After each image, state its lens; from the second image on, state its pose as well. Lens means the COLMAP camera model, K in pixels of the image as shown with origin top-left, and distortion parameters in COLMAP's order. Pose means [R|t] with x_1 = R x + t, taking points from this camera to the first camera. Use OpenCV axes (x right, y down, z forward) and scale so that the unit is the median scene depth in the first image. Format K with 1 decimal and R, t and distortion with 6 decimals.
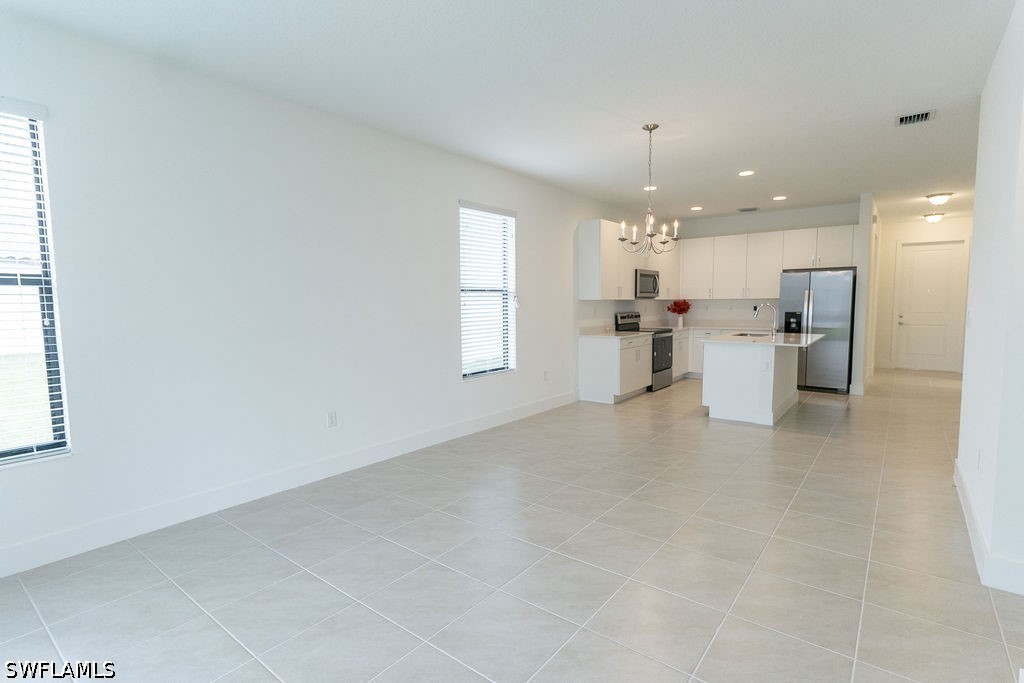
lens RADIAL K [[494.0, 0, 514.7], [0, 494.0, 343.3], [0, 0, 1]] dist [-0.000221, 0.000359]
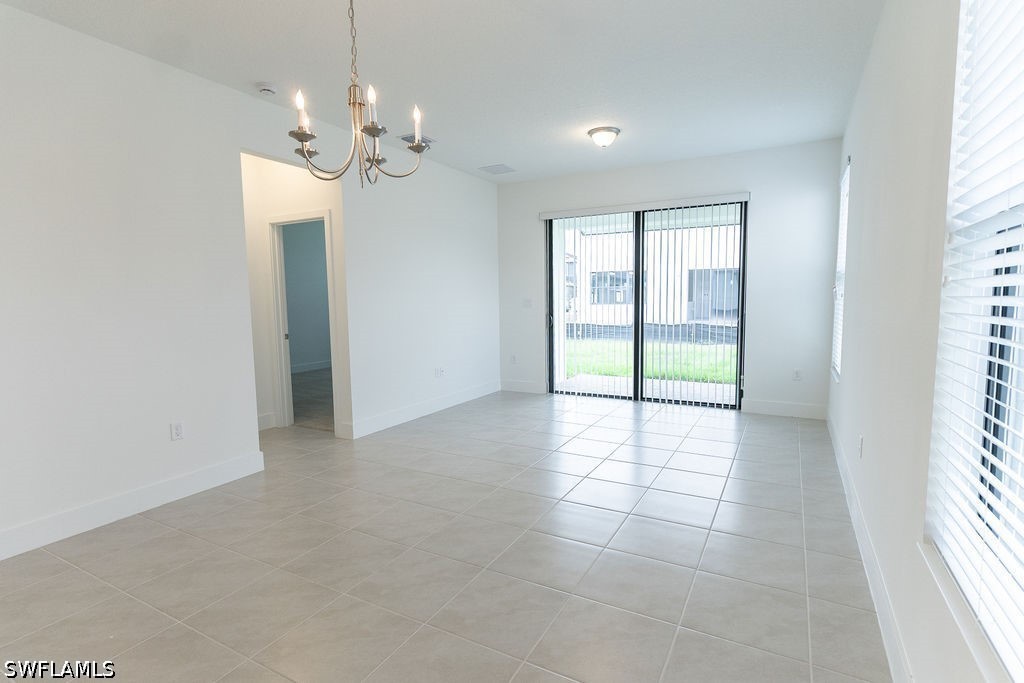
lens RADIAL K [[500.0, 0, 515.6], [0, 500.0, 343.9], [0, 0, 1]] dist [0.000595, 0.000298]
pose [[-0.985818, 0.039351, -0.163138, 0.126615], [0.009562, 0.983712, 0.179499, -0.067831], [0.167544, 0.175394, -0.970137, 0.873441]]
